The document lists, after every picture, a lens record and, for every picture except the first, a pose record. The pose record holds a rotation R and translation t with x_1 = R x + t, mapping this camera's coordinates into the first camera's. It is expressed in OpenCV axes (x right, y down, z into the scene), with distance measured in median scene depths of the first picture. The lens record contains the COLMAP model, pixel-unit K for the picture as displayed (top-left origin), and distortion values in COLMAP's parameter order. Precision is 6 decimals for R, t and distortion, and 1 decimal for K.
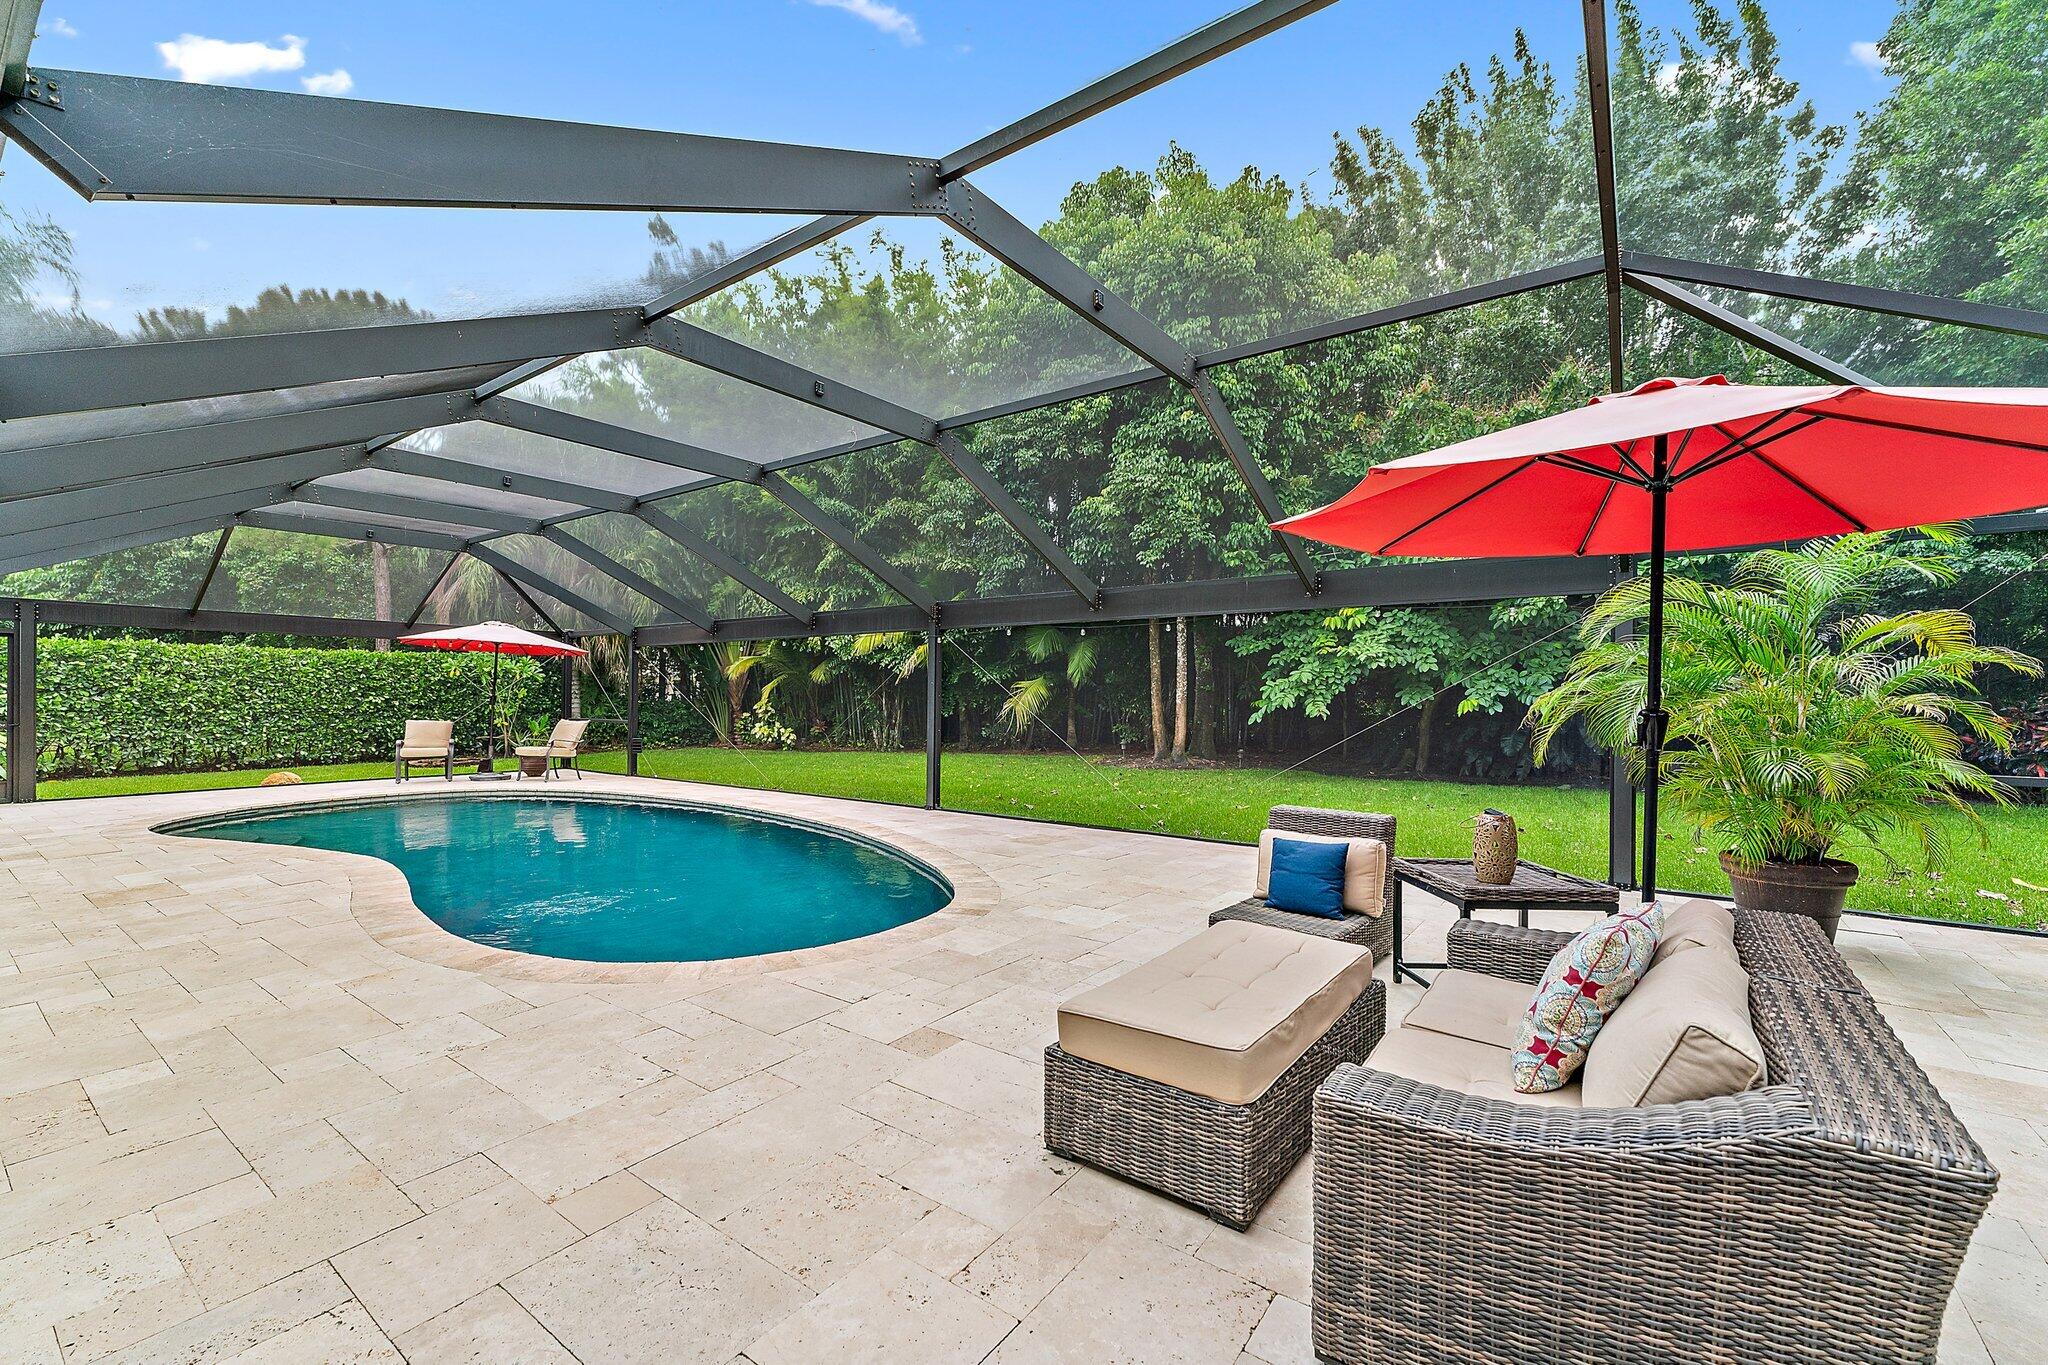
lens RADIAL K [[827.6, 0, 1019.7], [0, 827.6, 684.4], [0, 0, 1]] dist [0.002443, 0.000076]
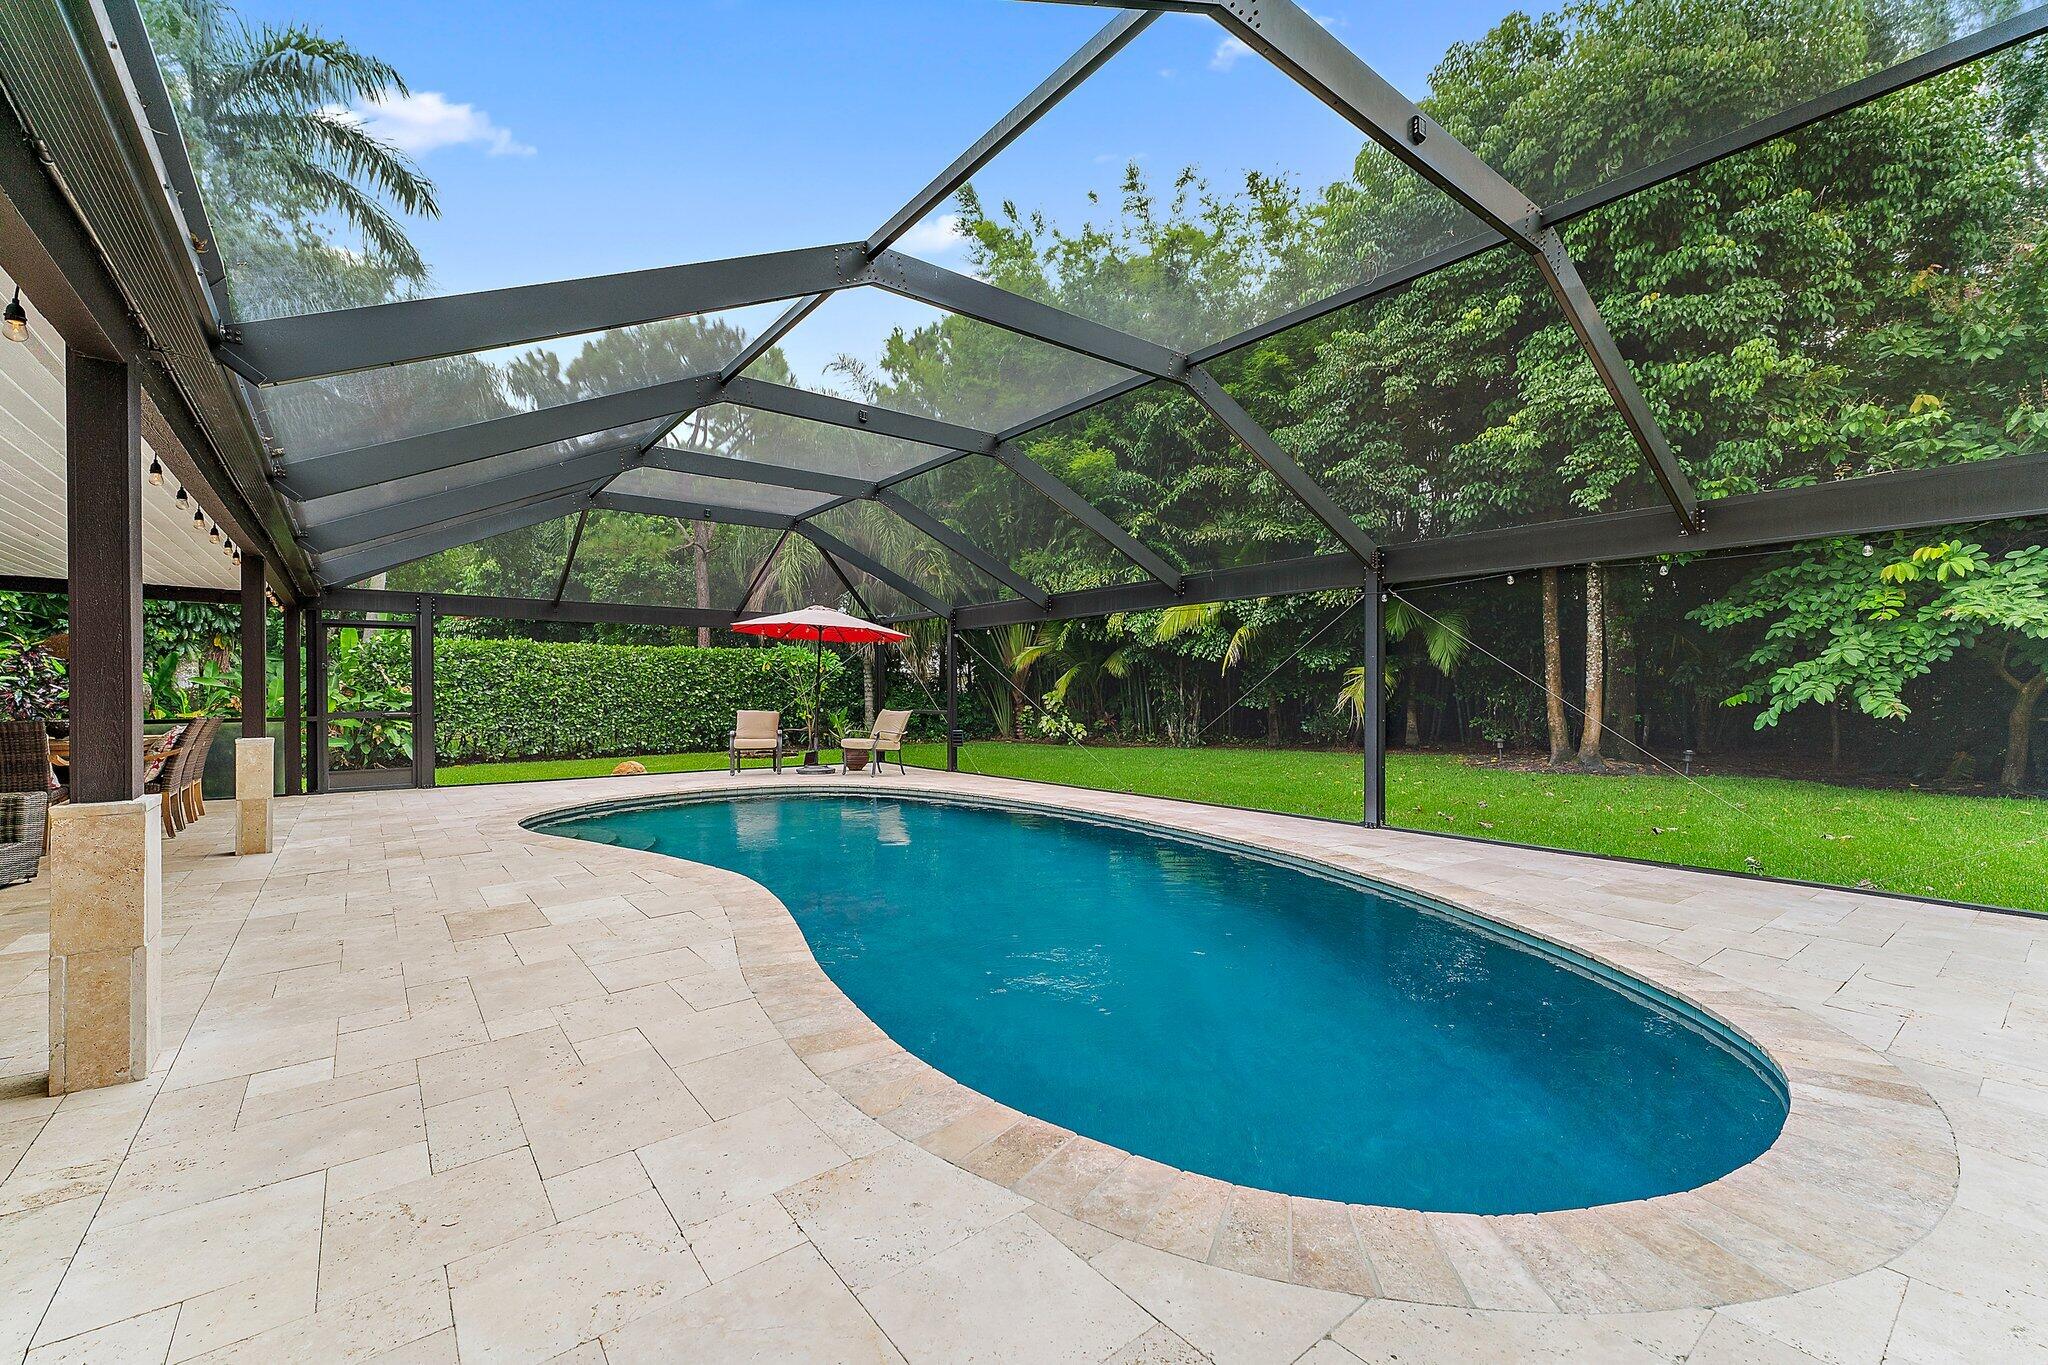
lens RADIAL K [[844.8, 0, 1059.6], [0, 844.8, 683.2], [0, 0, 1]] dist [-0.001770, 0.000013]
pose [[0.968990, -0.008233, -0.246964, -0.115645], [0.009533, 0.999946, 0.004071, 0.009657], [0.246918, -0.006299, 0.969016, 0.119578]]
